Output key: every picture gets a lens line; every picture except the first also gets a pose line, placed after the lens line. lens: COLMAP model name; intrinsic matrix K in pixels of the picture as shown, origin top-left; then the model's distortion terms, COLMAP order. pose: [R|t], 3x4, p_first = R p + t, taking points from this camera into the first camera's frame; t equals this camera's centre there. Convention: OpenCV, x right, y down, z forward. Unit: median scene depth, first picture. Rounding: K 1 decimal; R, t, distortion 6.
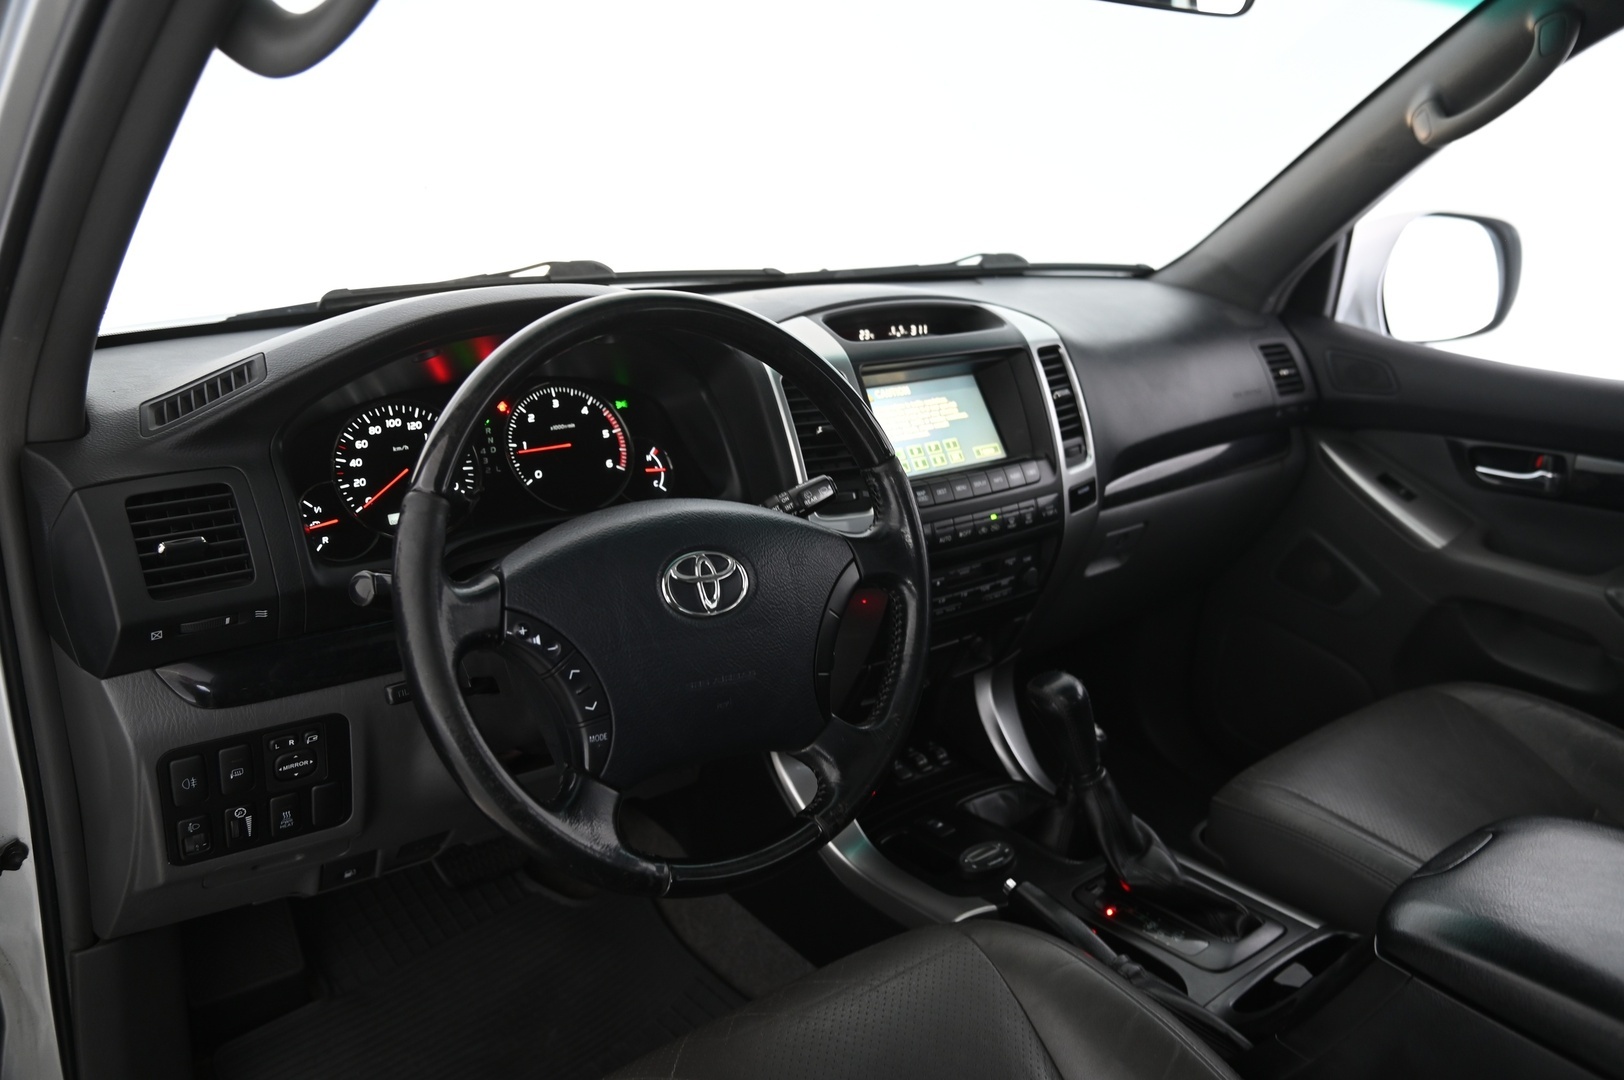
lens RADIAL K [[1211.0, 0, 827.5], [0, 1211.0, 538.5], [0, 0, 1]] dist [-0.061282, -0.000306]
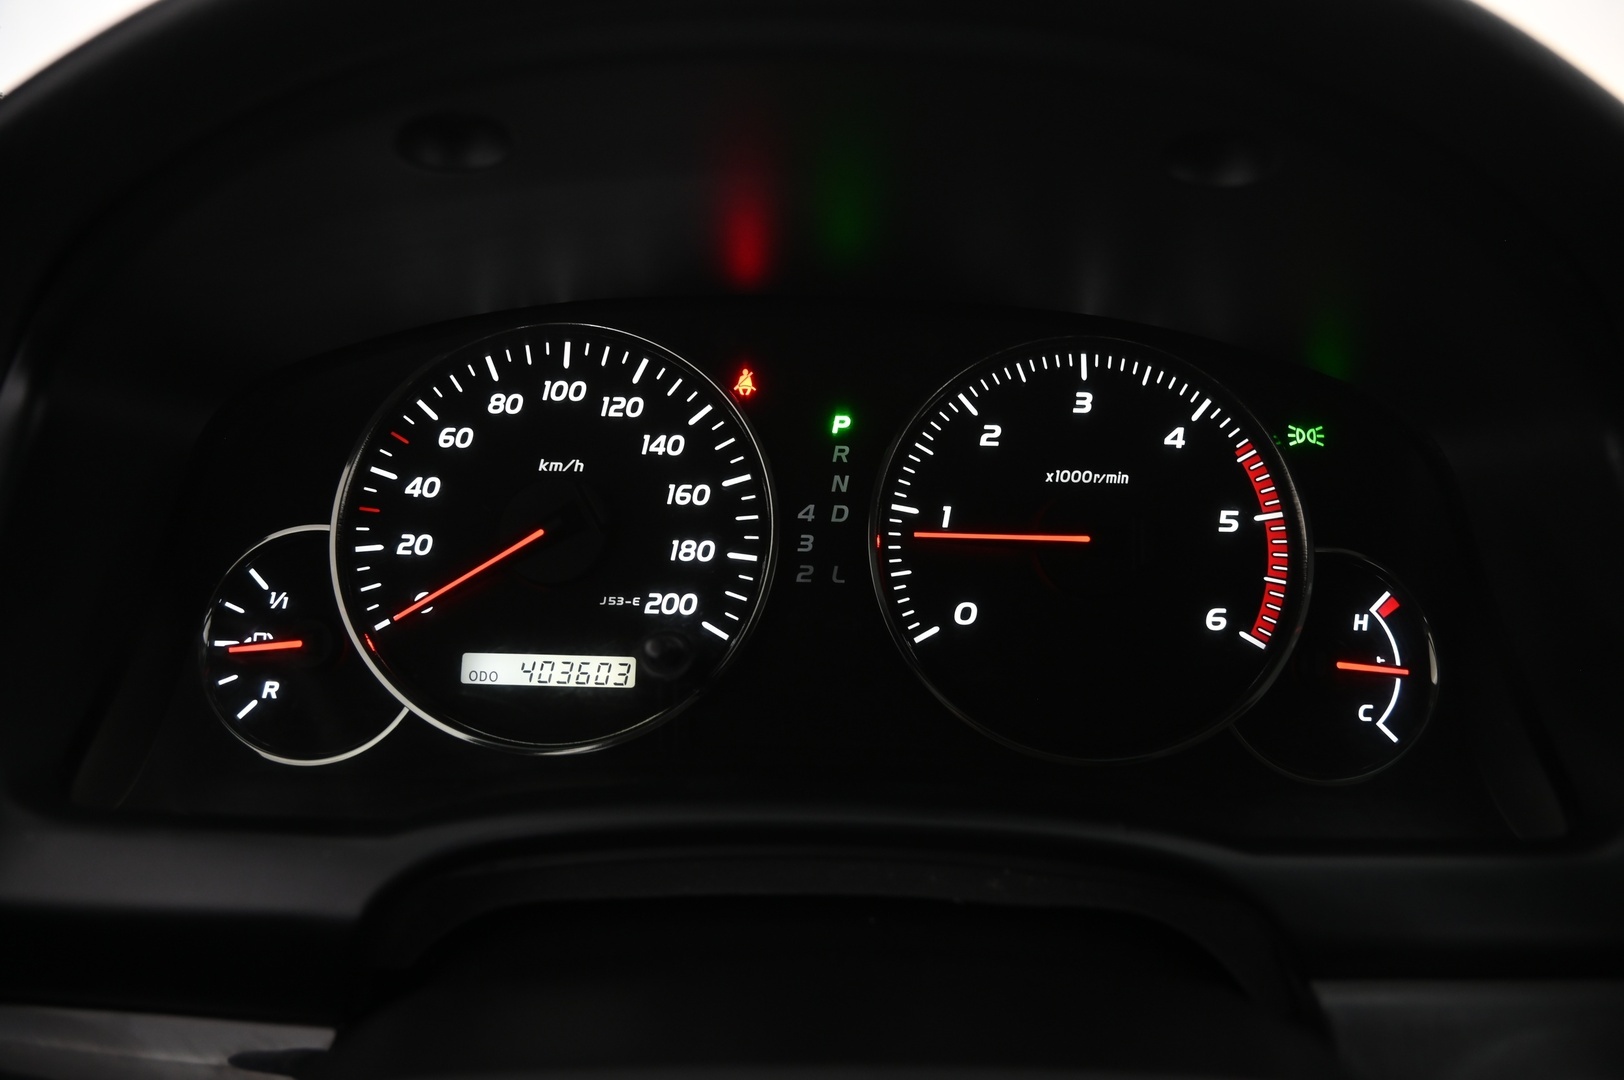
lens RADIAL K [[1036.7, 0, 812.0], [0, 1036.7, 540.0], [0, 0, 1]] dist [-0.057366, 0.000949]
pose [[0.768024, 0.201741, -0.607815, -0.102966], [-0.195046, 0.977684, 0.078048, -0.080742], [0.609997, 0.058609, 0.790234, 0.717364]]
